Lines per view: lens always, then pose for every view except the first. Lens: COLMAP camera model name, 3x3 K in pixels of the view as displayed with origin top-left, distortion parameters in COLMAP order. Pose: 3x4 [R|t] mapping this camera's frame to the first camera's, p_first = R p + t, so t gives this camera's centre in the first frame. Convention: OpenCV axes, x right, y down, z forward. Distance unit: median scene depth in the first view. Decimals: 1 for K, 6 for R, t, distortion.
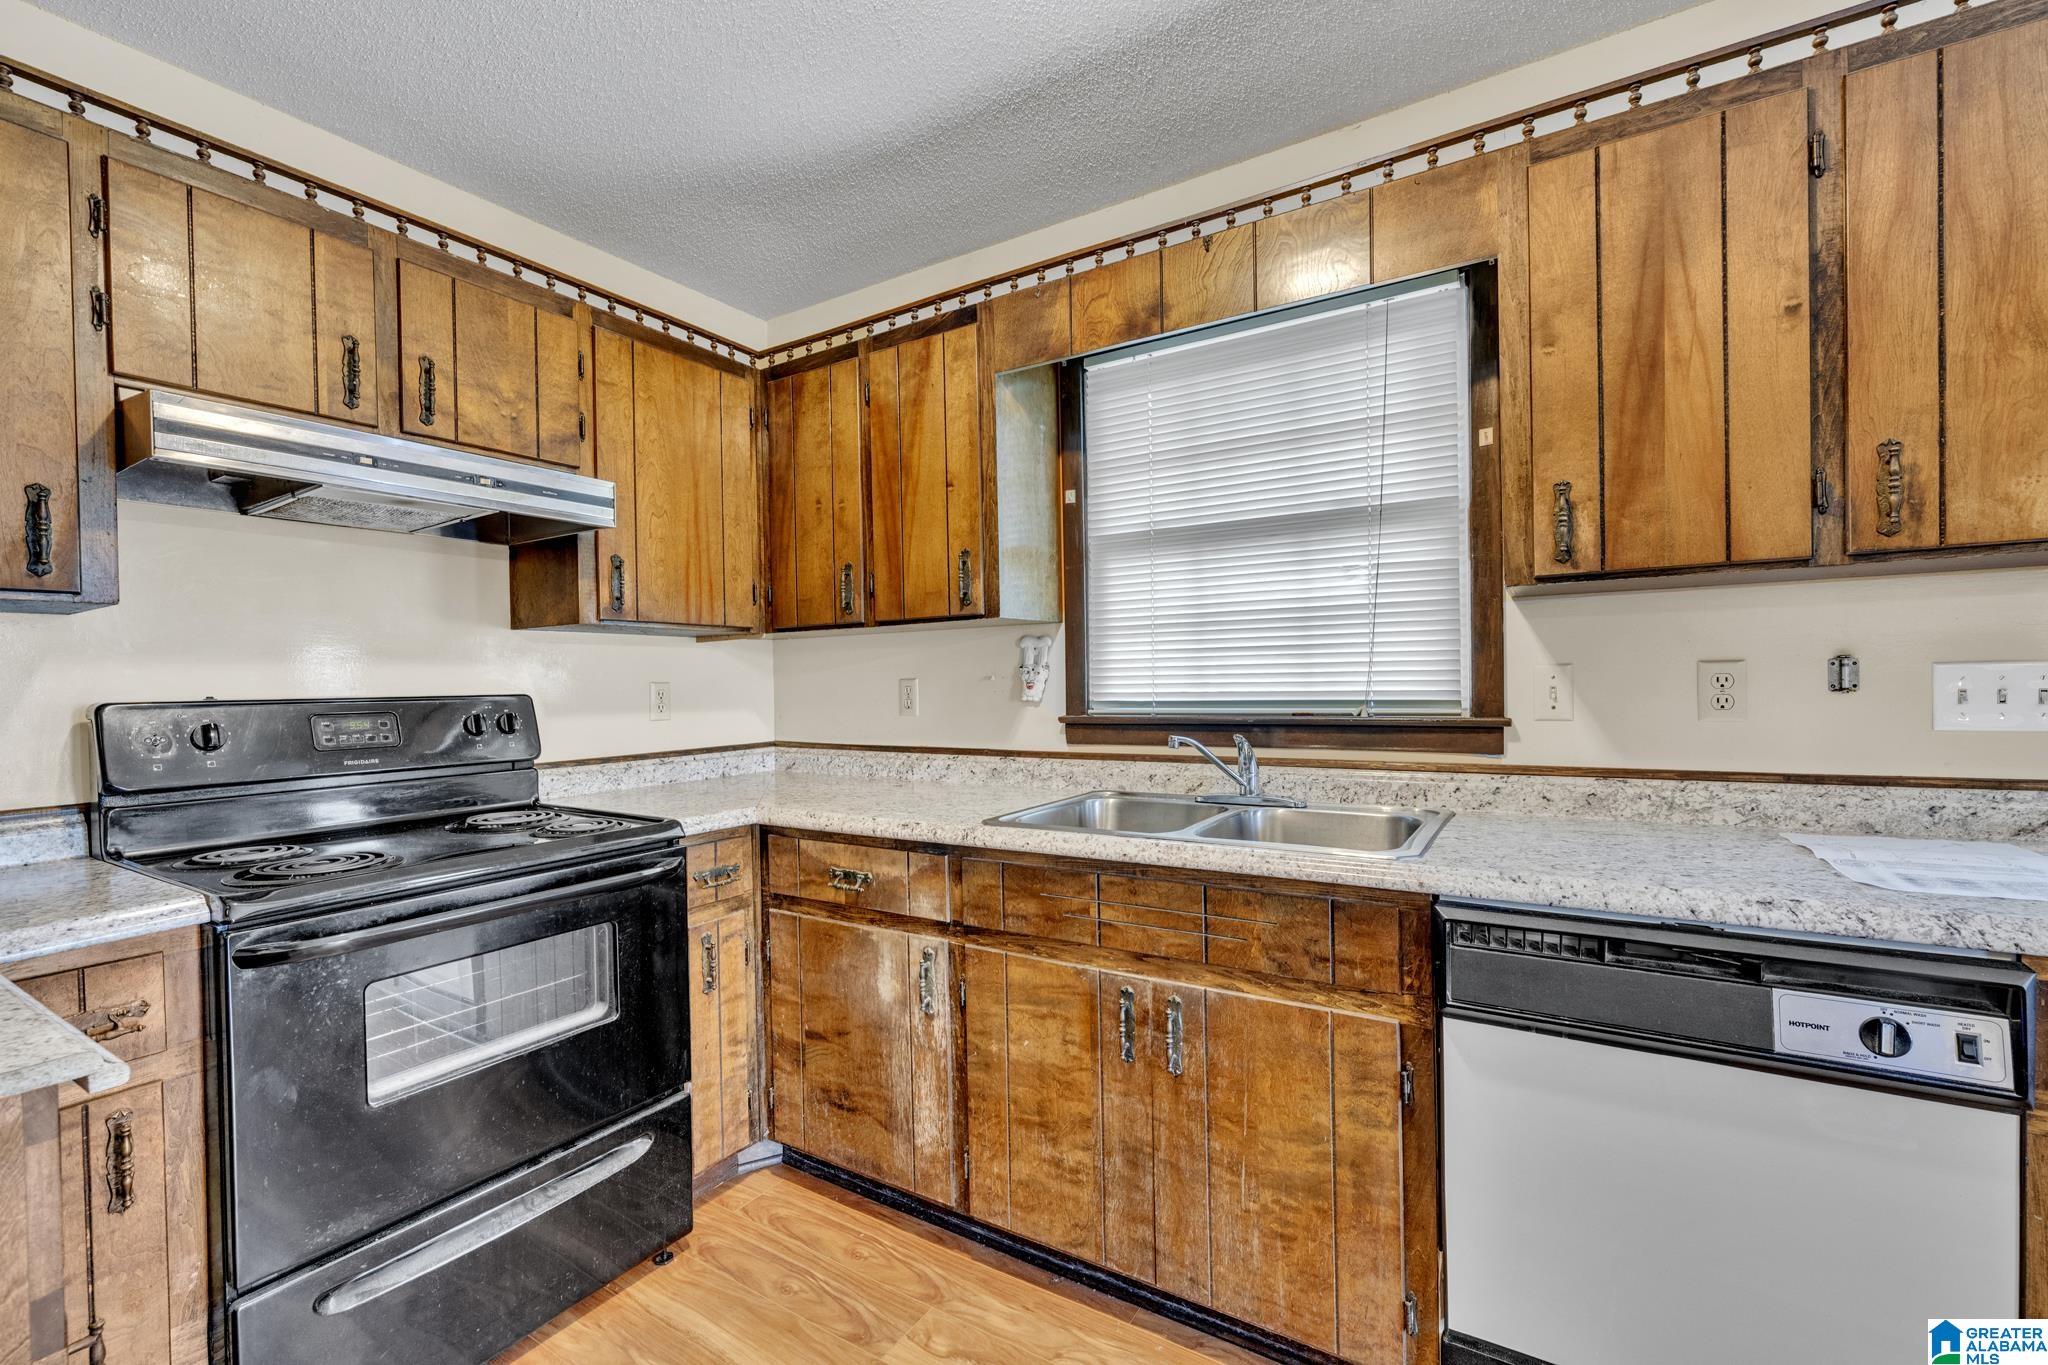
lens RADIAL K [[868.3, 0, 1024.0], [0, 868.3, 685.9], [0, 0, 1]] dist [0.001096, -0.000352]
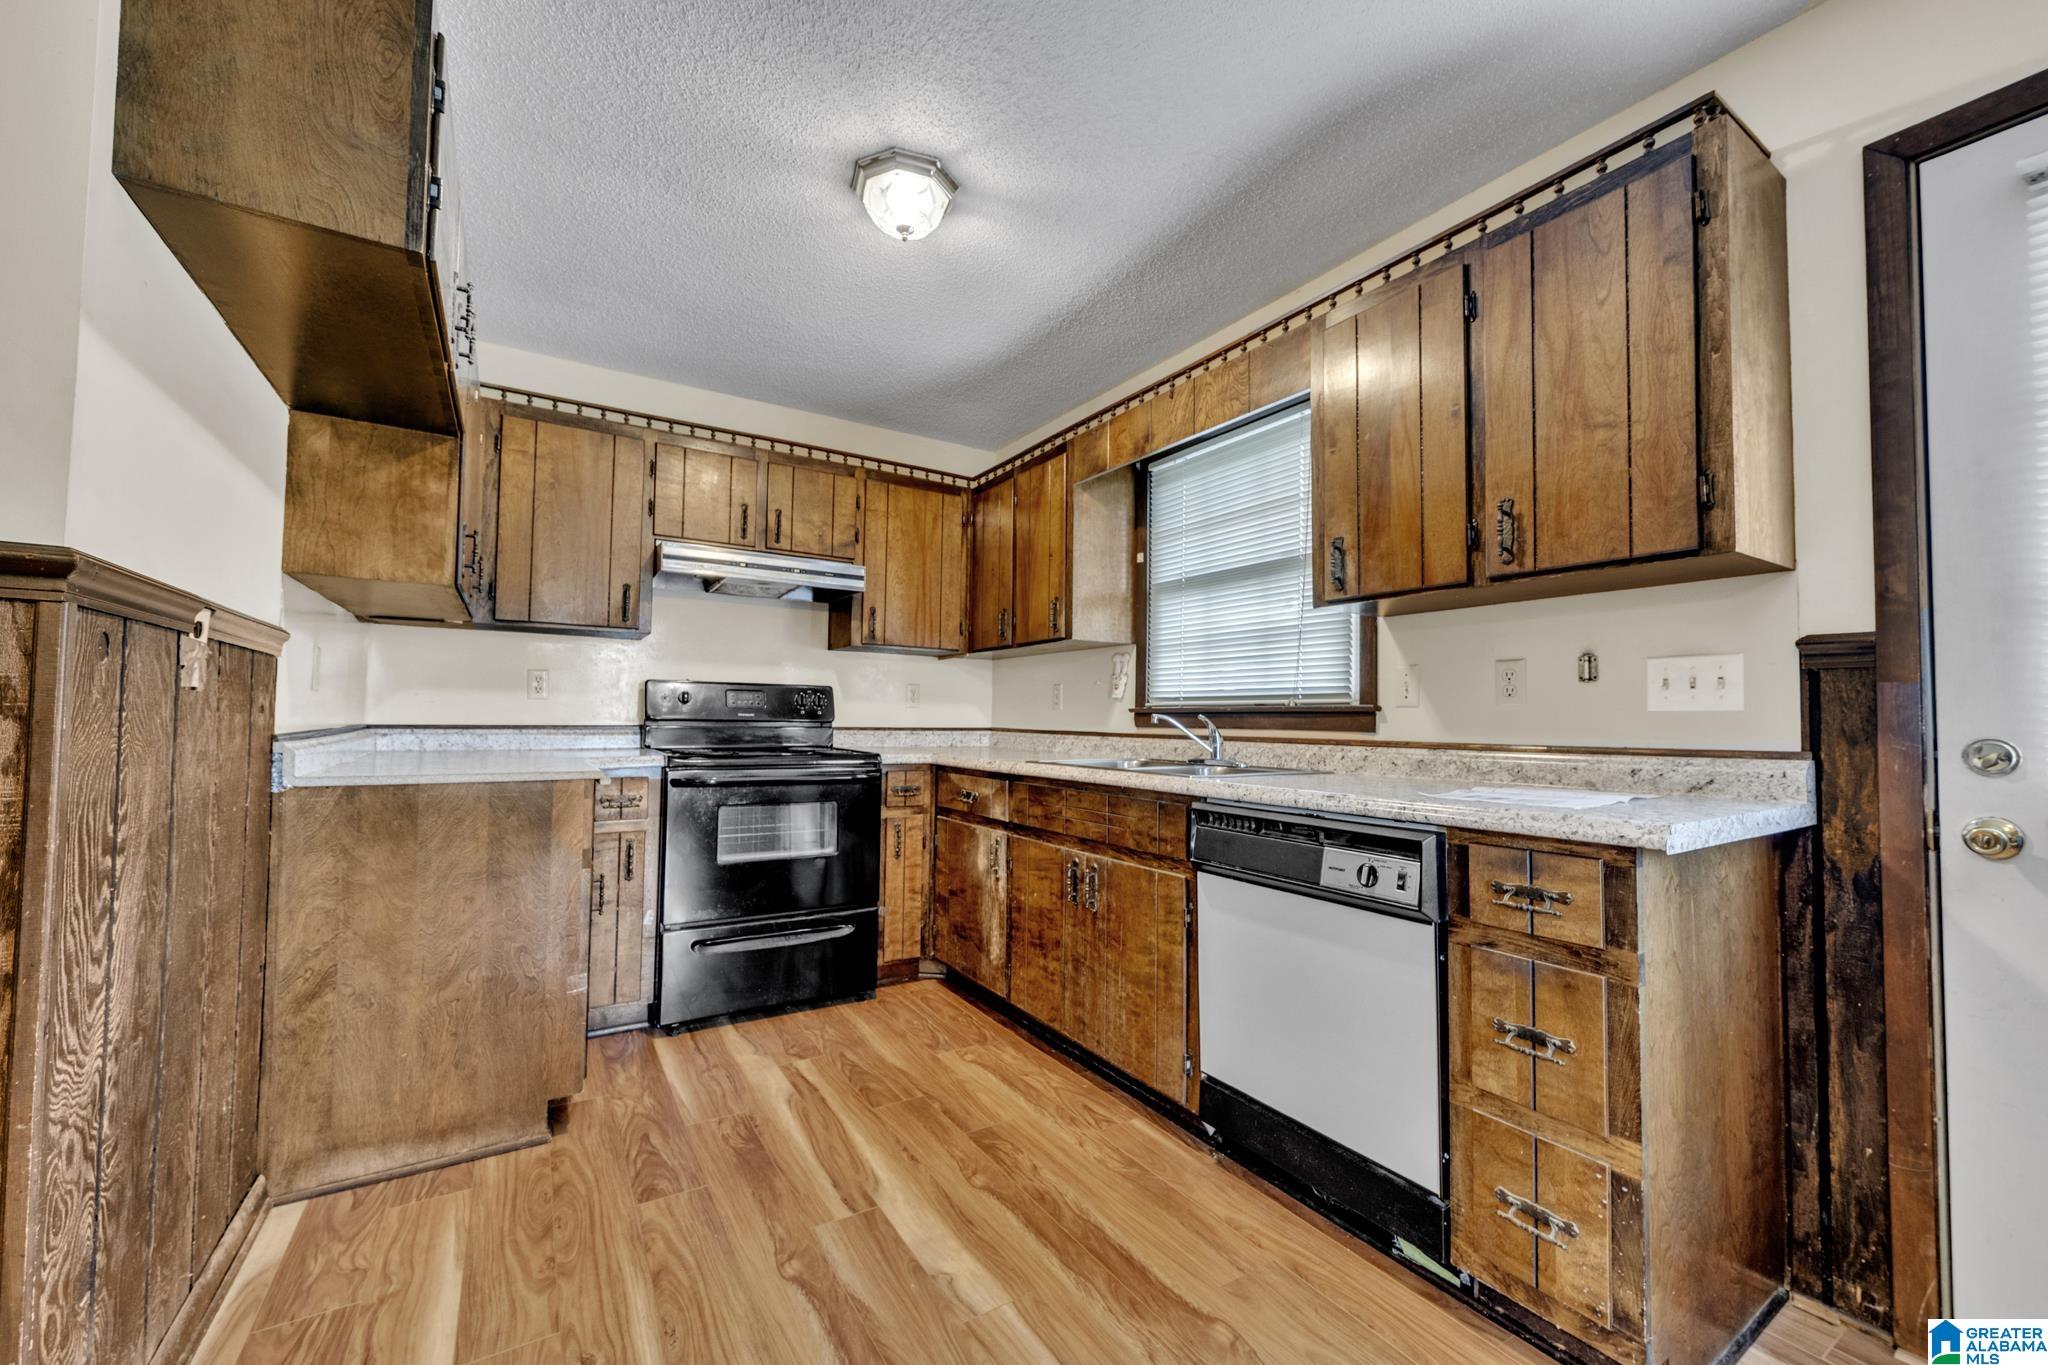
lens RADIAL K [[800.0, 0, 1026.4], [0, 800.0, 685.8], [0, 0, 1]] dist [0.002748, 0.000044]
pose [[0.900933, 0.012171, -0.433787, 0.605013], [-0.033137, 0.998618, -0.040802, 0.075644], [0.432691, 0.051134, 0.900091, -0.366356]]
